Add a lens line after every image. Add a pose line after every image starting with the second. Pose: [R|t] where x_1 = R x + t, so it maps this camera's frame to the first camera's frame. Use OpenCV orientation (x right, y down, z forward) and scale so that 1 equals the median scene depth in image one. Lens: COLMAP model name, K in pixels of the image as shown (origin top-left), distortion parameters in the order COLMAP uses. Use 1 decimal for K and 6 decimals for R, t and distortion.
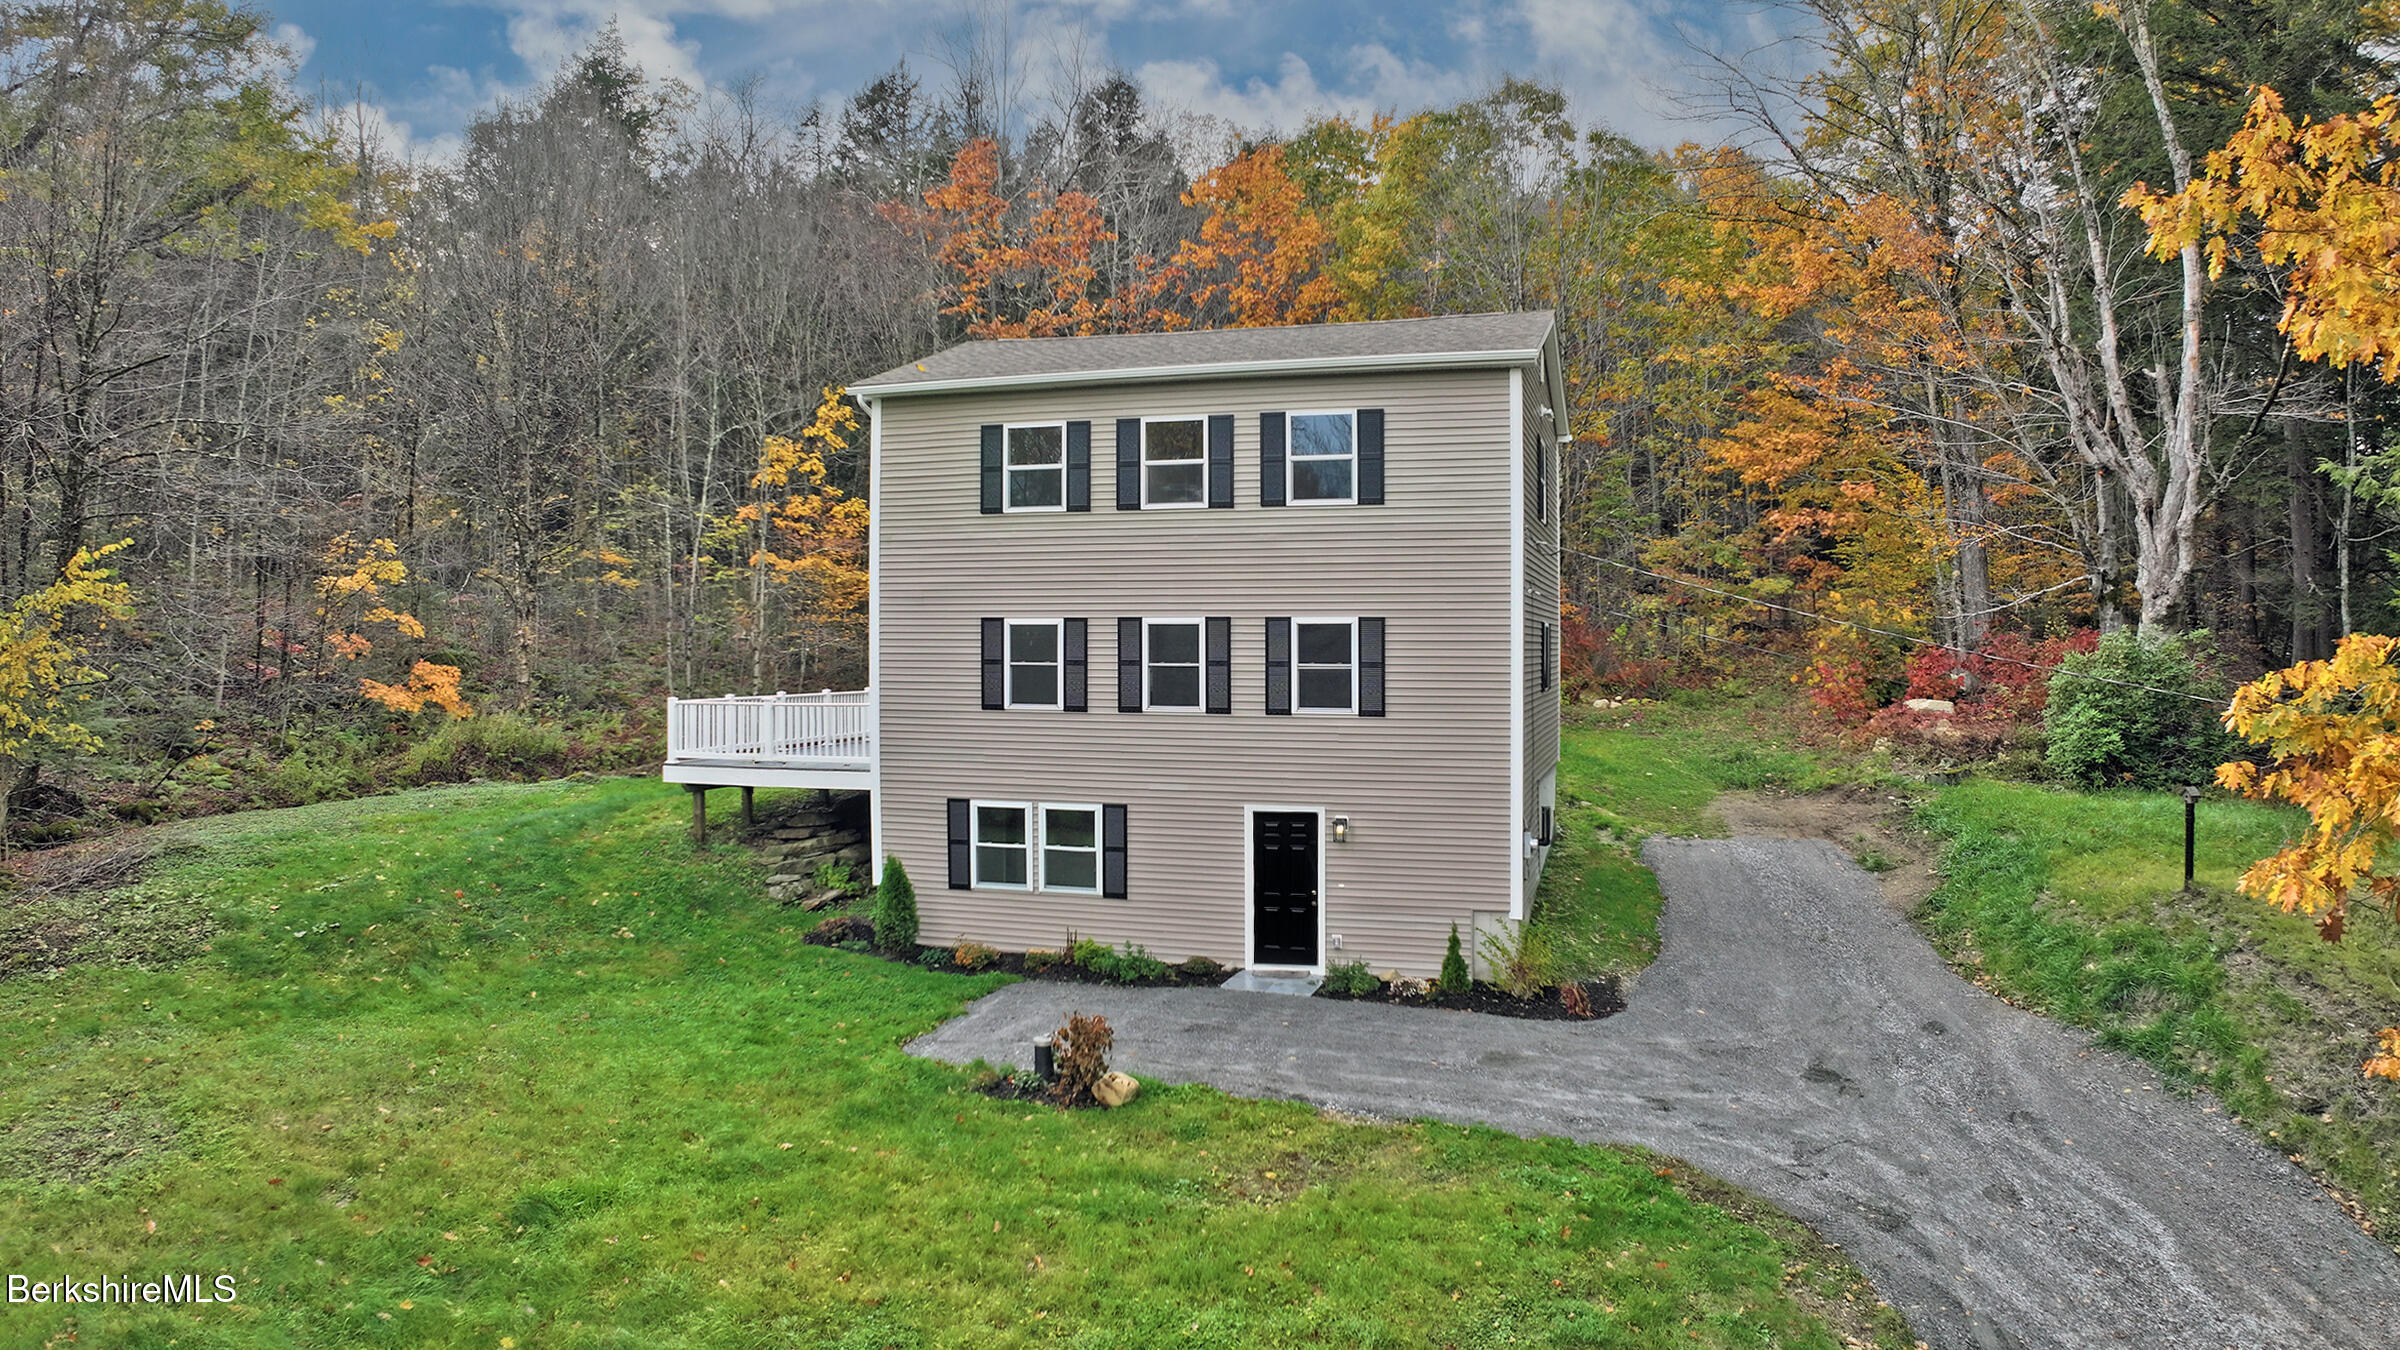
lens RADIAL K [[1519.3, 0, 1291.2], [0, 1519.3, 647.4], [0, 0, 1]] dist [-0.069195, -0.000781]
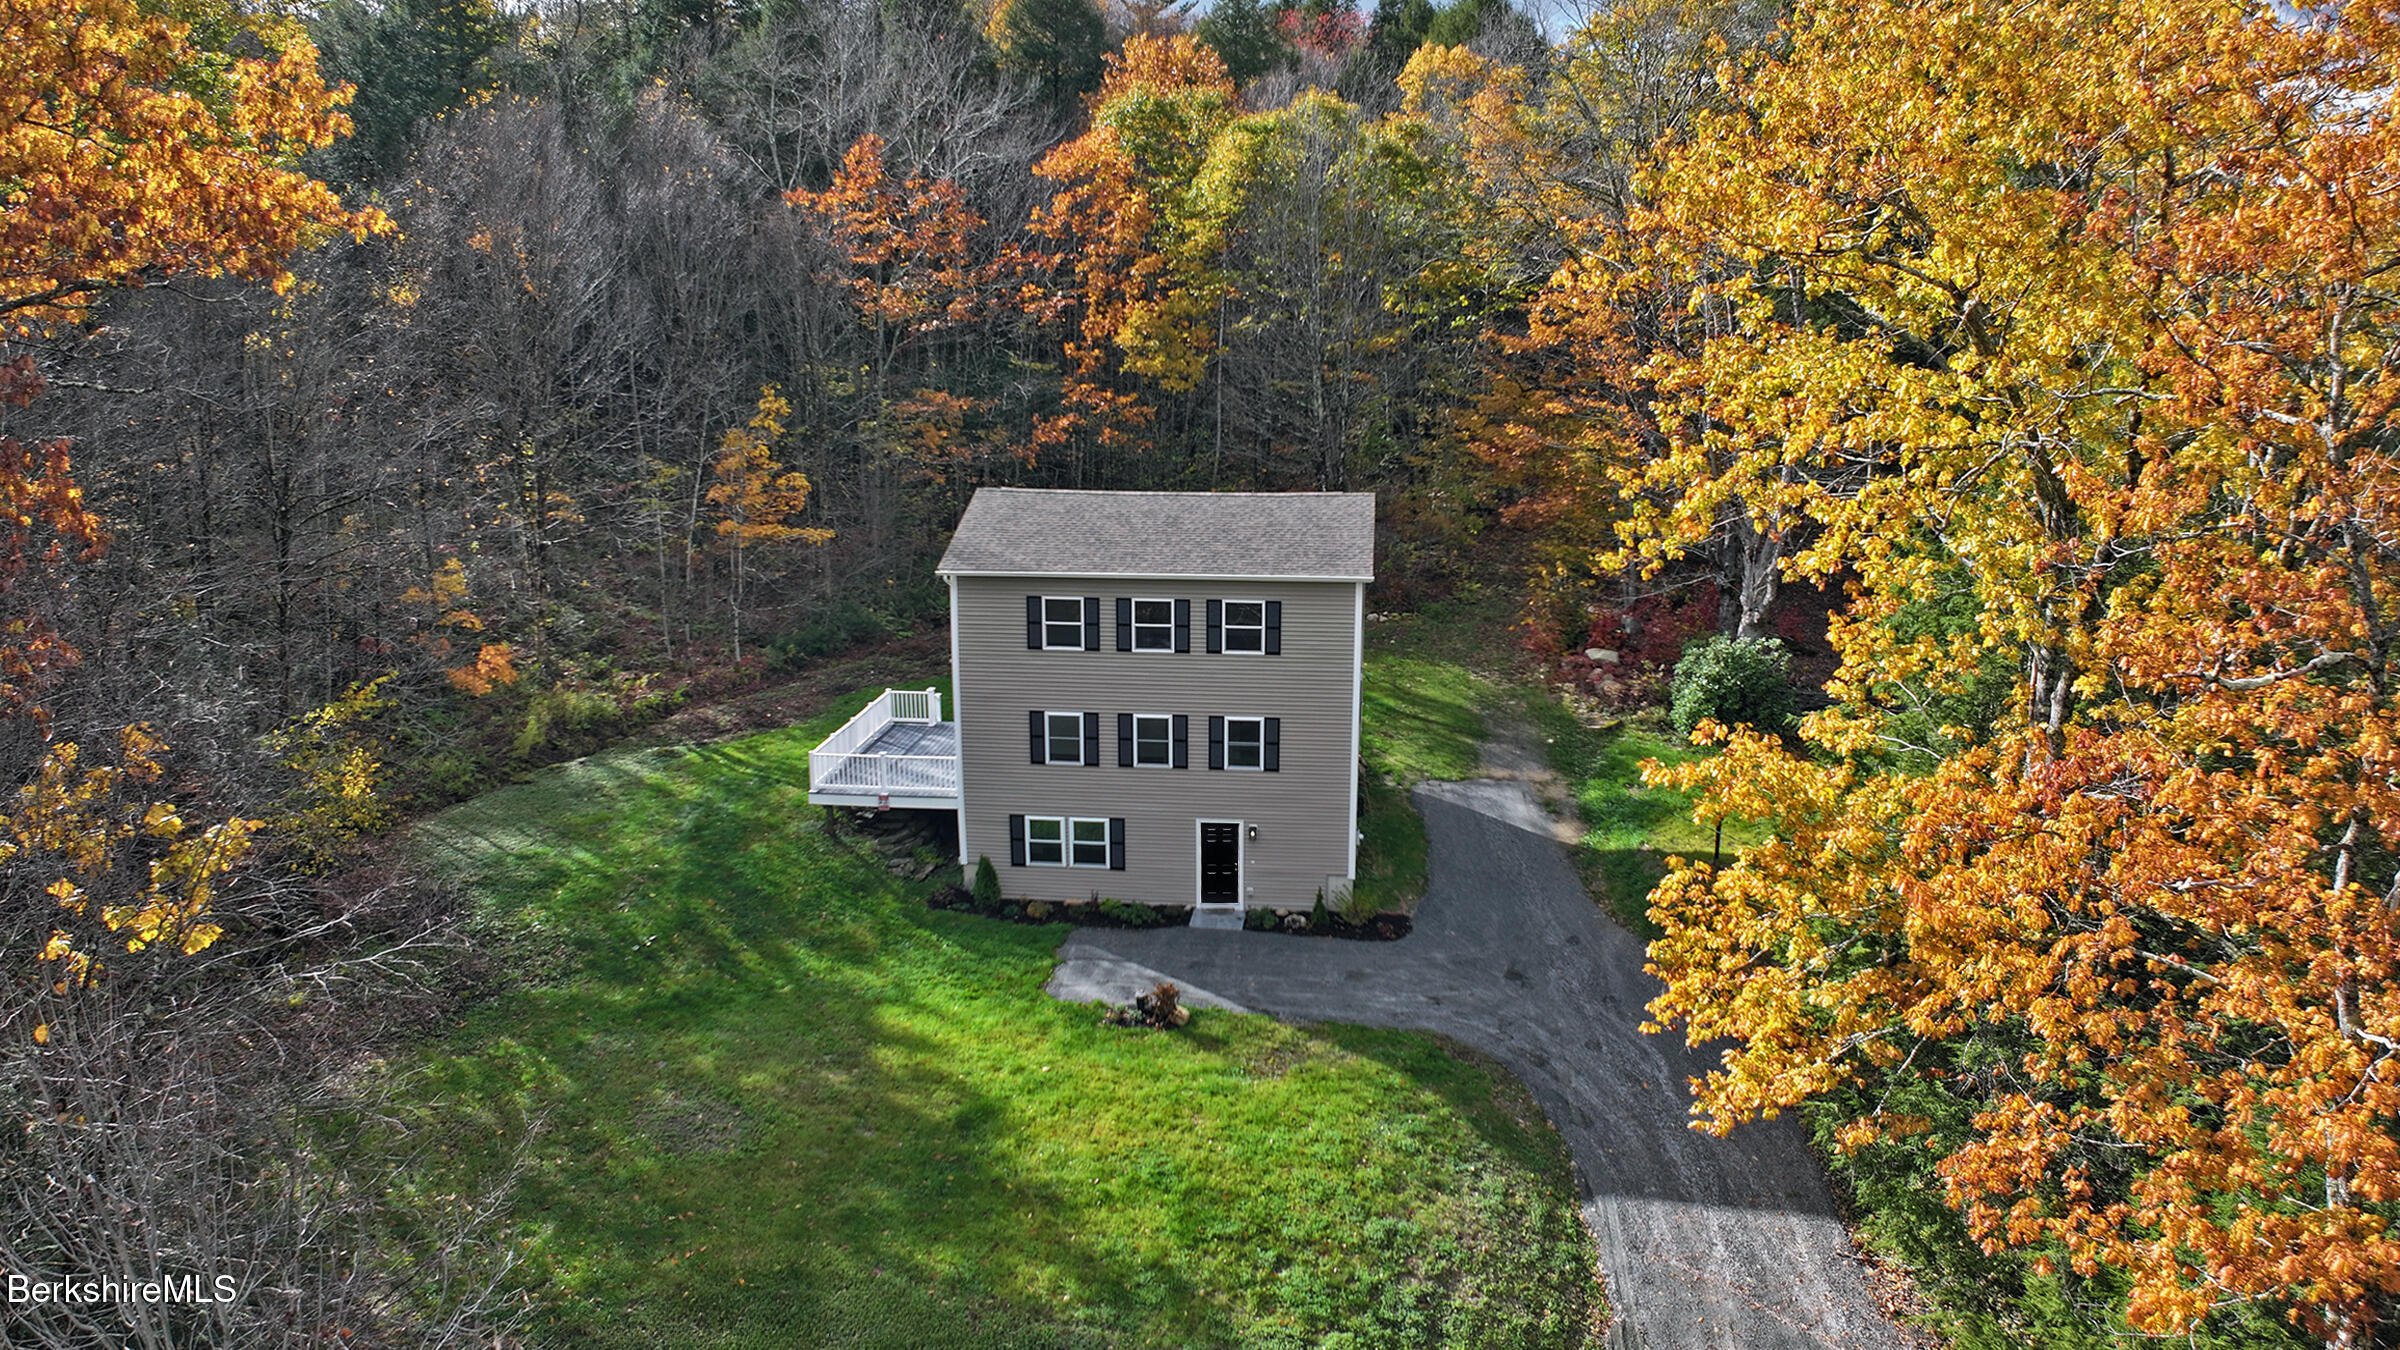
lens RADIAL K [[1696.8, 0, 1204.0], [0, 1696.8, 677.5], [0, 0, 1]] dist [-0.012229, 0.000926]
pose [[0.990106, -0.037838, 0.135121, -0.273559], [0.002712, 0.967936, 0.251183, -0.531434], [-0.140292, -0.248331, 0.958462, -0.799880]]
